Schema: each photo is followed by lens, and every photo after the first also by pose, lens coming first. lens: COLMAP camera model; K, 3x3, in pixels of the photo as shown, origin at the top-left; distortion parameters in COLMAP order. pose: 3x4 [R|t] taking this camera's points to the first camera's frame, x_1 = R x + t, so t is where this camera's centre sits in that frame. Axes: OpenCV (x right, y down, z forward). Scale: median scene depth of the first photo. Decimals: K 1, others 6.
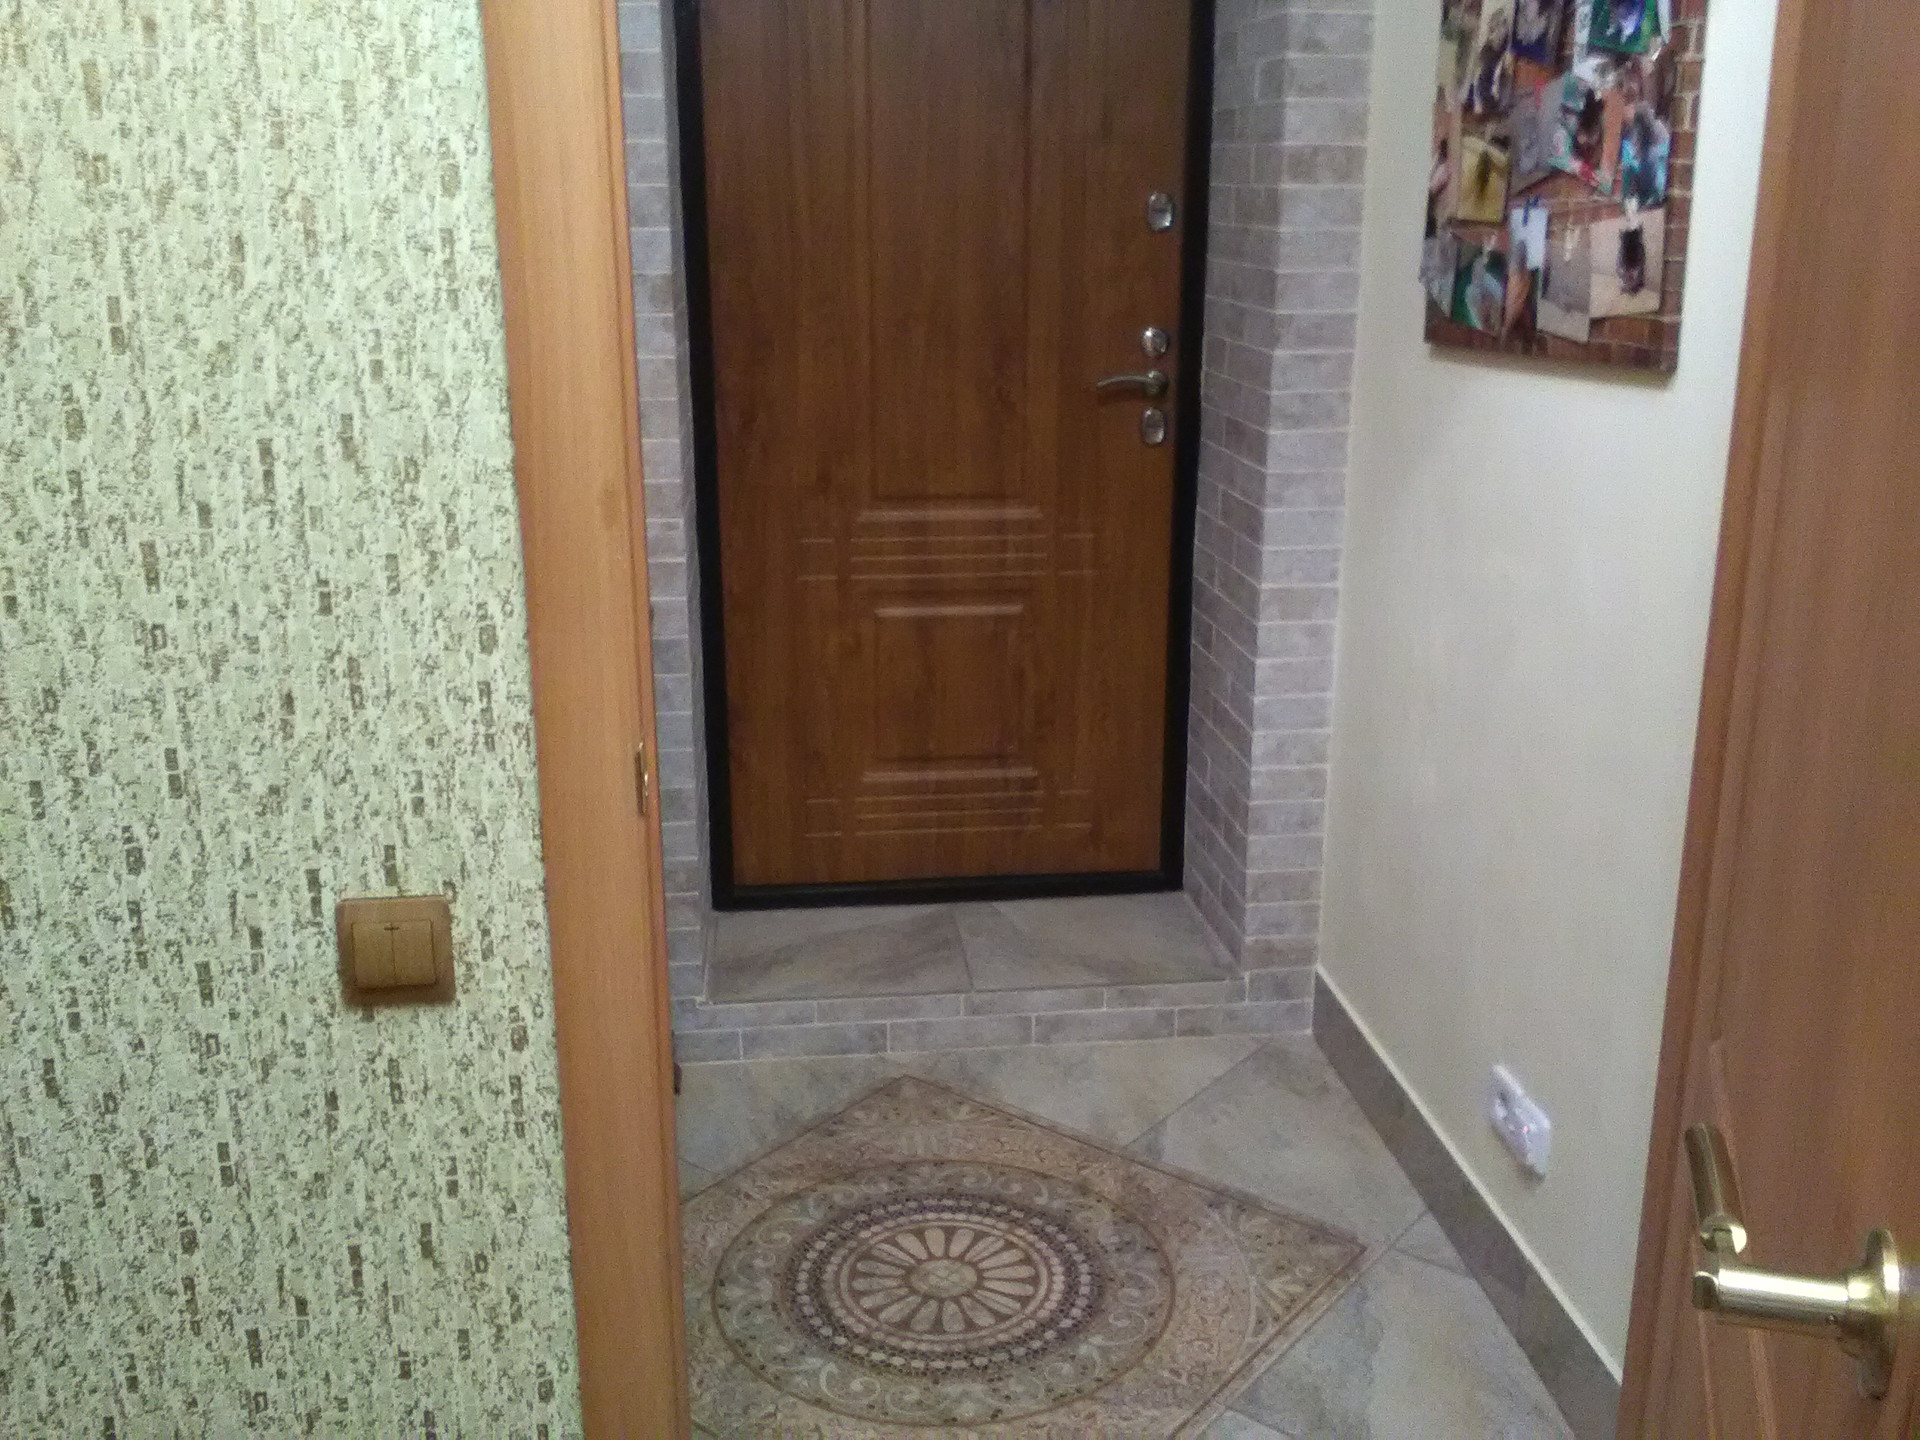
lens RADIAL K [[1794.0, 0, 955.3], [0, 1794.0, 719.9], [0, 0, 1]] dist [0.011160, 0.000000]
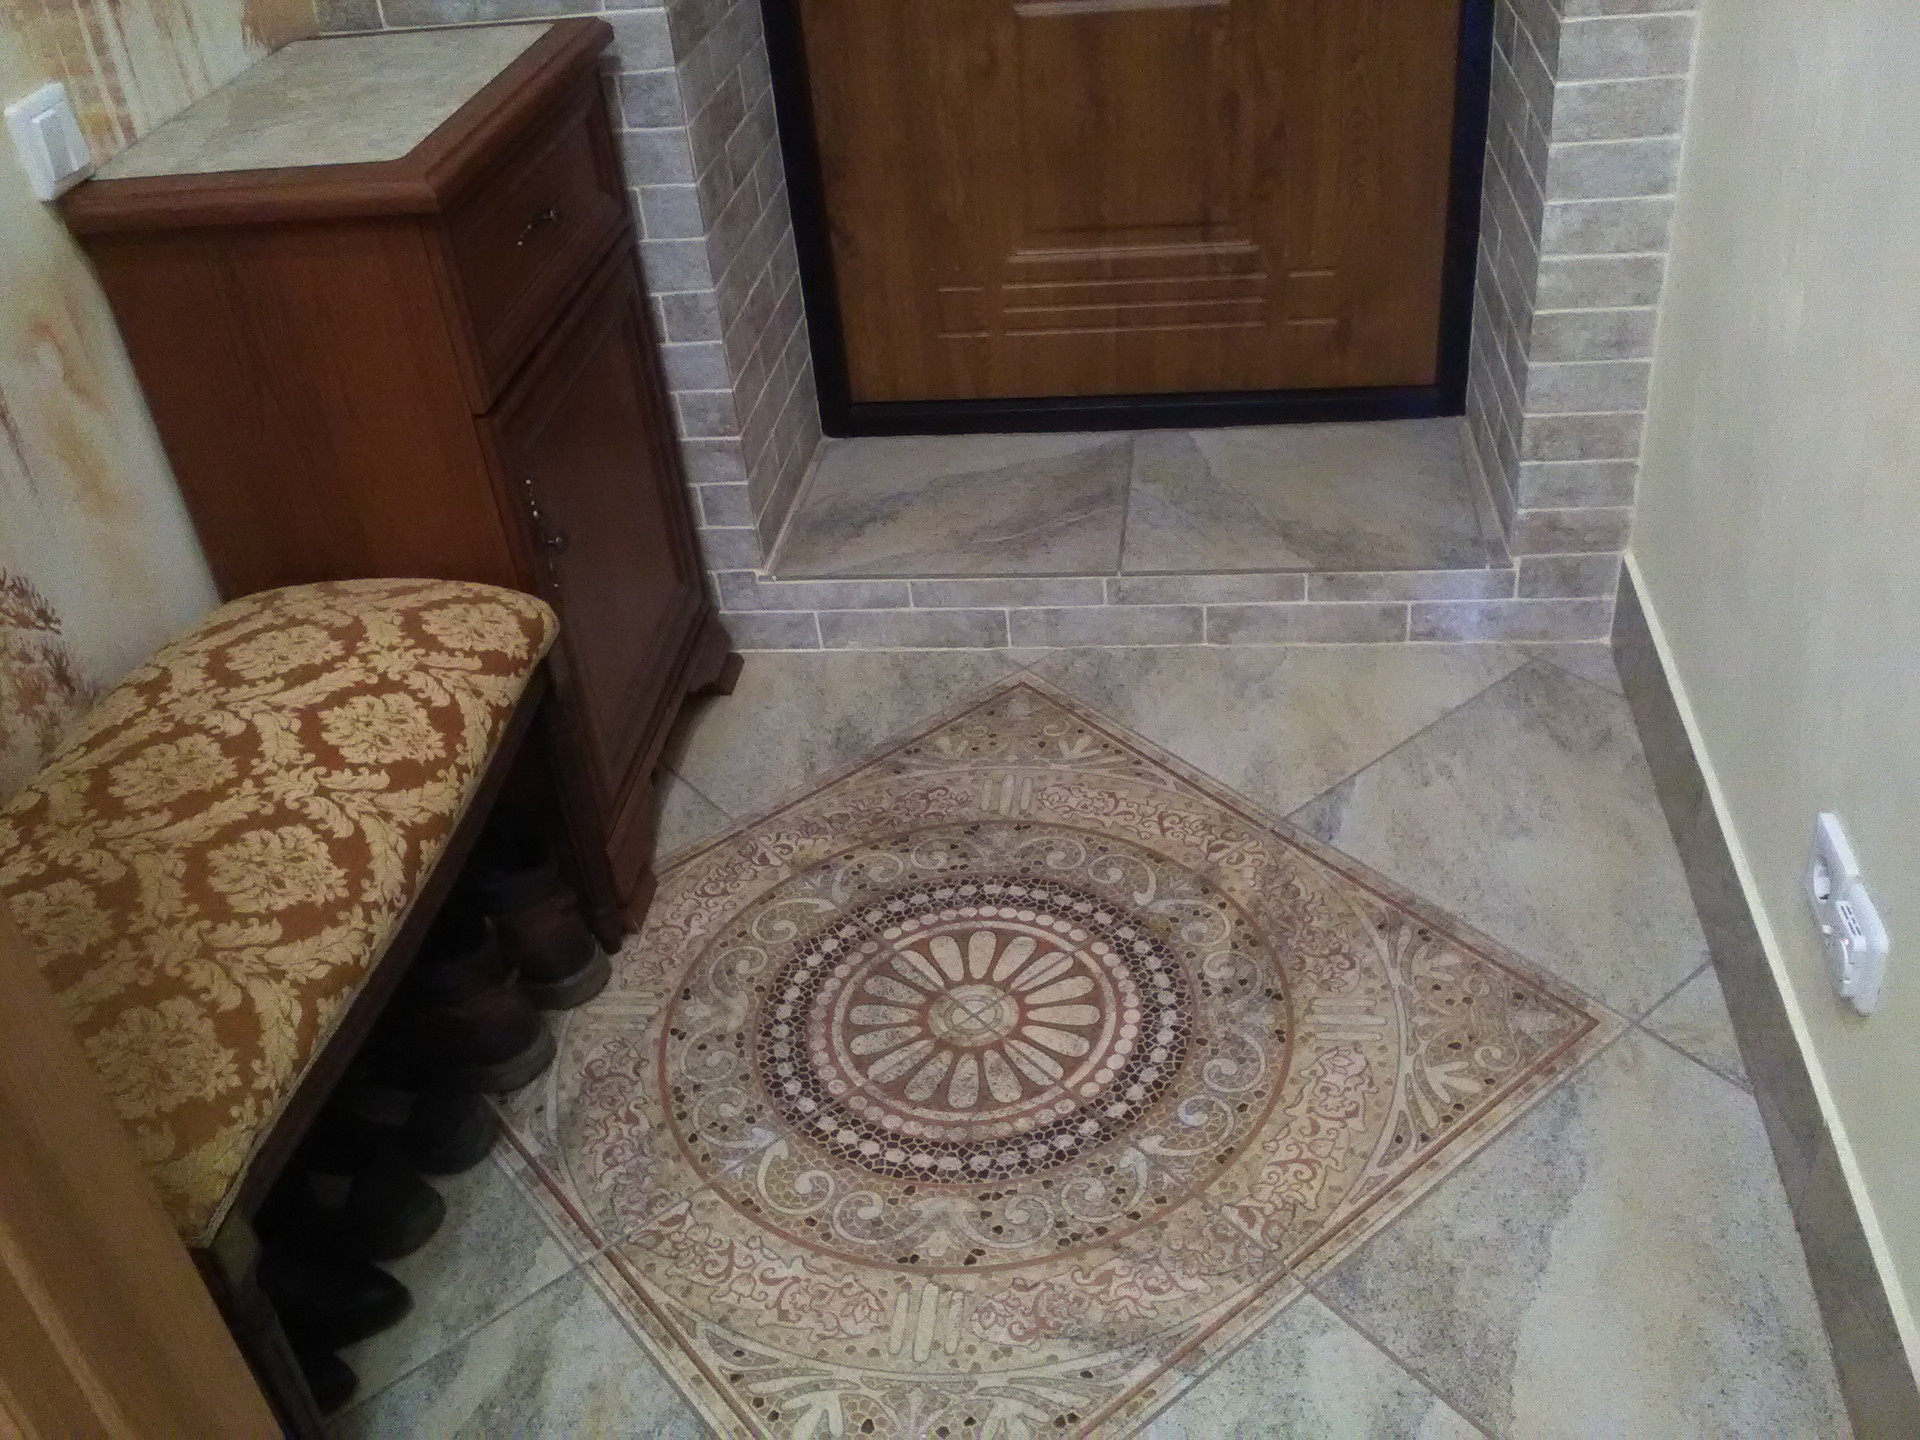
lens RADIAL K [[1794.0, 0, 966.0], [0, 1794.0, 726.5], [0, 0, 1]] dist [0.011160, 0.000000]
pose [[0.970755, 0.057622, -0.233053, 0.136518], [0.023466, 0.943343, 0.330989, -0.036286], [0.238921, -0.326778, 0.914403, 0.330819]]
